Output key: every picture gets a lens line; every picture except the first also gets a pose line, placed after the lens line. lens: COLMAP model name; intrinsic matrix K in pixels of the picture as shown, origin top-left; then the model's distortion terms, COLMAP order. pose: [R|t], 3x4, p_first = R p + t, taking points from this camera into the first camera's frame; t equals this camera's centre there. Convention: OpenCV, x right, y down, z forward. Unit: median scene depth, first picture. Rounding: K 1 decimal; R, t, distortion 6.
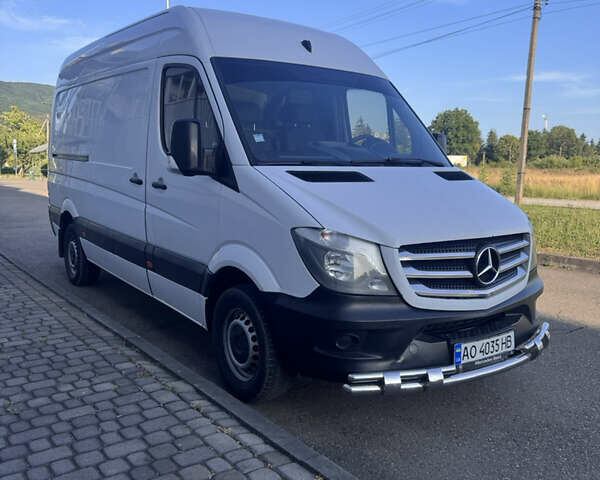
lens RADIAL K [[544.0, 0, 286.9], [0, 544.0, 235.1], [0, 0, 1]] dist [0.096315, 0.000000]
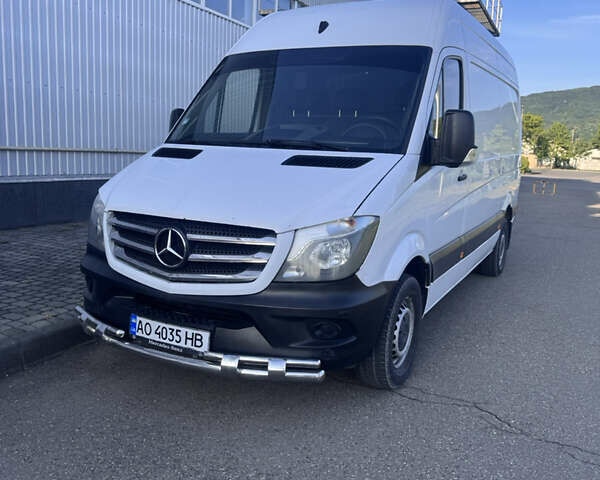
lens RADIAL K [[544.0, 0, 299.7], [0, 544.0, 237.1], [0, 0, 1]] dist [0.096315, 0.000000]
pose [[0.463091, 0.145507, -0.874285, 1.300774], [-0.150866, 0.984977, 0.084019, -0.075887], [0.873376, 0.092992, 0.478087, 0.748501]]
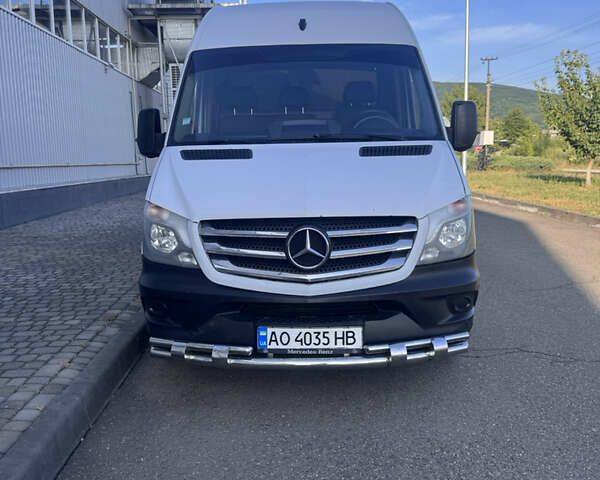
lens RADIAL K [[544.0, 0, 285.9], [0, 544.0, 235.7], [0, 0, 1]] dist [0.096315, 0.000000]
pose [[0.806227, 0.054241, -0.589115, 0.870260], [-0.045646, 0.998523, 0.029468, 0.010084], [0.589843, 0.003132, 0.807512, 0.255177]]
